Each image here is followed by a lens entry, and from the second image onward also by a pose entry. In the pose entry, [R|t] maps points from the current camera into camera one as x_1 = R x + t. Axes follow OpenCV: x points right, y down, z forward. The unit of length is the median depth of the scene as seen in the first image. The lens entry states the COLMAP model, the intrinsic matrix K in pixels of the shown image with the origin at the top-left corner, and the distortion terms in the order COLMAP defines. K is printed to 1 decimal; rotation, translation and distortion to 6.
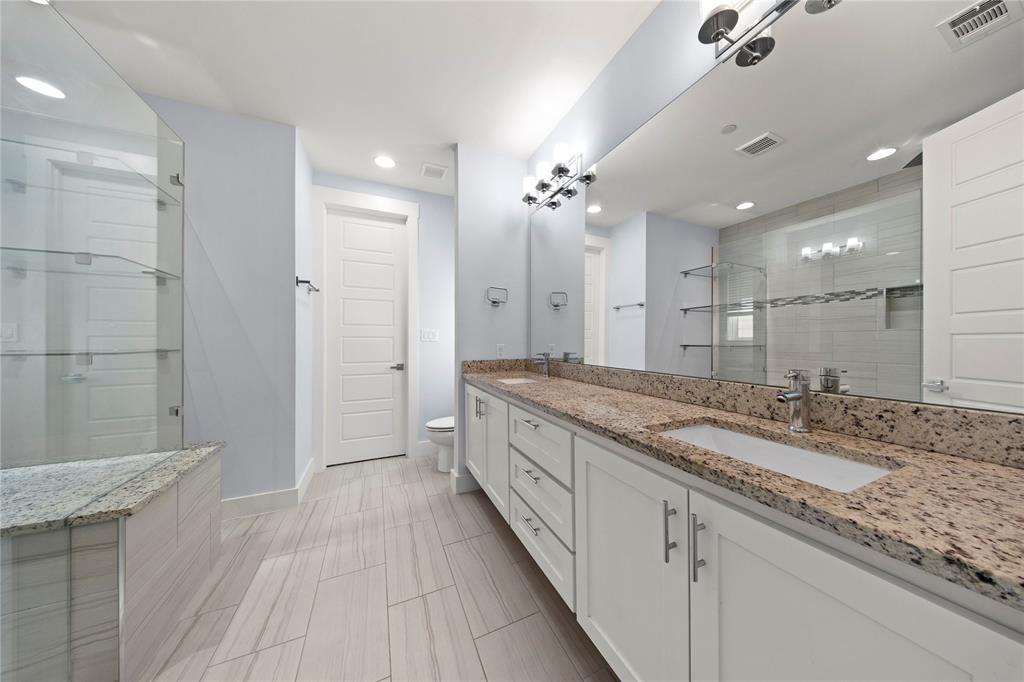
lens RADIAL K [[306.3, 0, 515.3], [0, 306.3, 332.7], [0, 0, 1]] dist [0.000657, -0.000138]
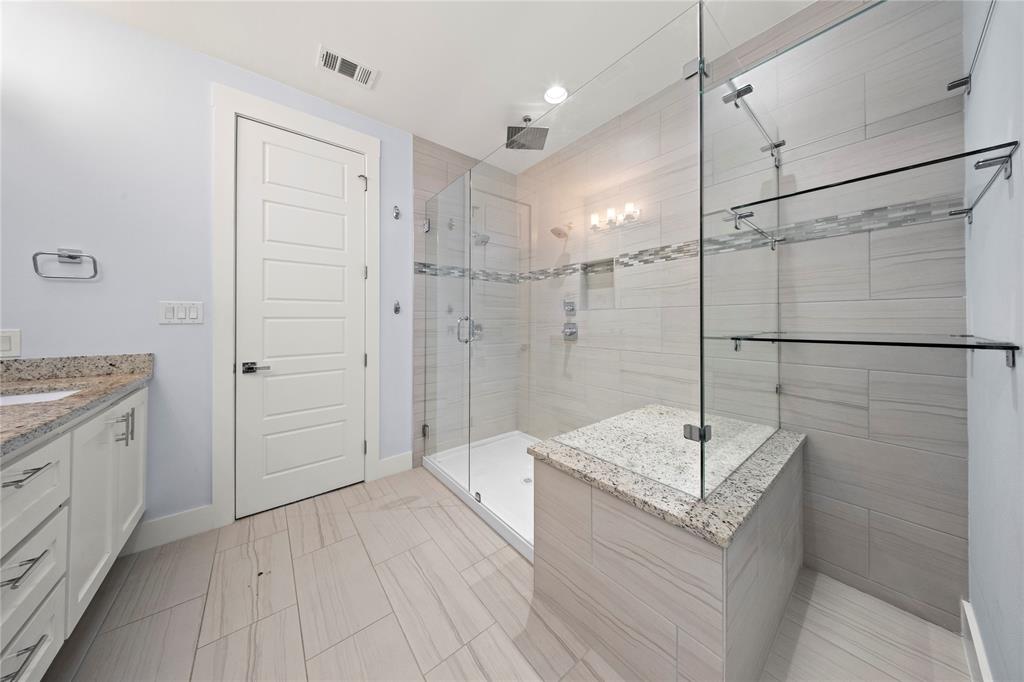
lens RADIAL K [[306.3, 0, 516.4], [0, 306.3, 326.1], [0, 0, 1]] dist [0.000657, -0.000138]
pose [[-0.966730, 0.015526, -0.255326, -0.635906], [0.017873, 0.999817, -0.006874, 0.049055], [0.255173, -0.011208, -0.966830, 1.589738]]
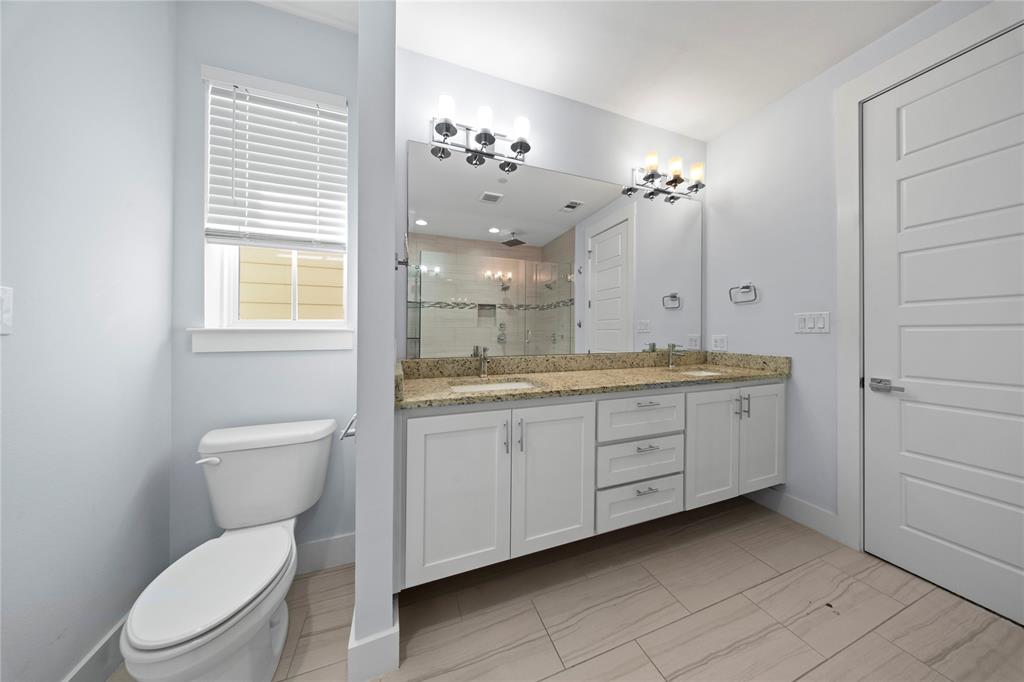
lens RADIAL K [[306.3, 0, 509.6], [0, 306.3, 330.6], [0, 0, 1]] dist [0.000657, -0.000138]
pose [[0.076073, 0.011058, 0.997041, -1.049426], [-0.023654, 0.999677, -0.009283, 0.042587], [-0.996822, -0.022878, 0.076310, 1.318818]]
